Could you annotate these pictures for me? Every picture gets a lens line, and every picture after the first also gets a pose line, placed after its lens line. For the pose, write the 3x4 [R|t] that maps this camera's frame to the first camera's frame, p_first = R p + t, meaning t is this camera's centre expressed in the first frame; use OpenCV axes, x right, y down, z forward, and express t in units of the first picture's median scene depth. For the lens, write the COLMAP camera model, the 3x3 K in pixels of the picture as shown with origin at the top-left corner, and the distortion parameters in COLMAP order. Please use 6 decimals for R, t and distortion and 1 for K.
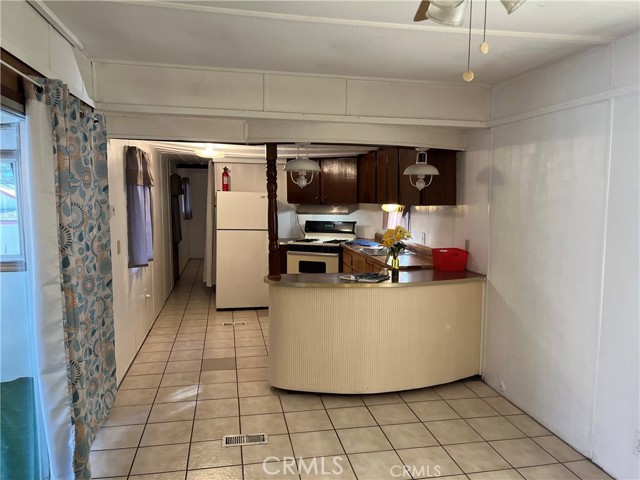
lens RADIAL K [[484.1, 0, 320.0], [0, 484.1, 240.0], [0, 0, 1]] dist [0.096950, 0.000192]
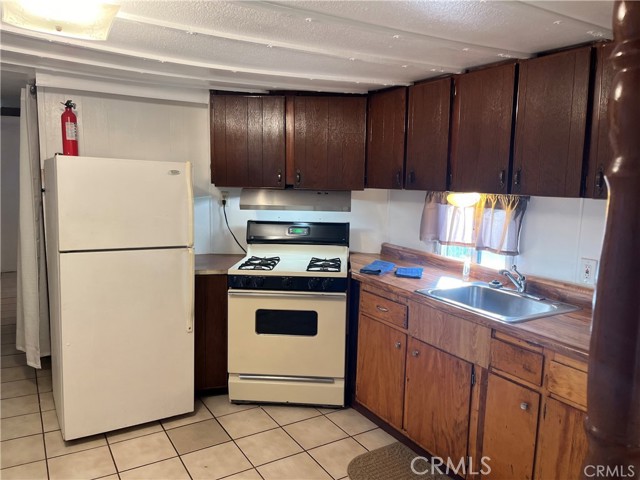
lens RADIAL K [[495.2, 0, 319.2], [0, 495.2, 247.3], [0, 0, 1]] dist [0.002555, 0.002725]
pose [[0.939801, -0.027507, 0.340614, -0.141973], [0.010175, 0.998566, 0.052566, -0.039843], [-0.341571, -0.045936, 0.938733, 0.511976]]
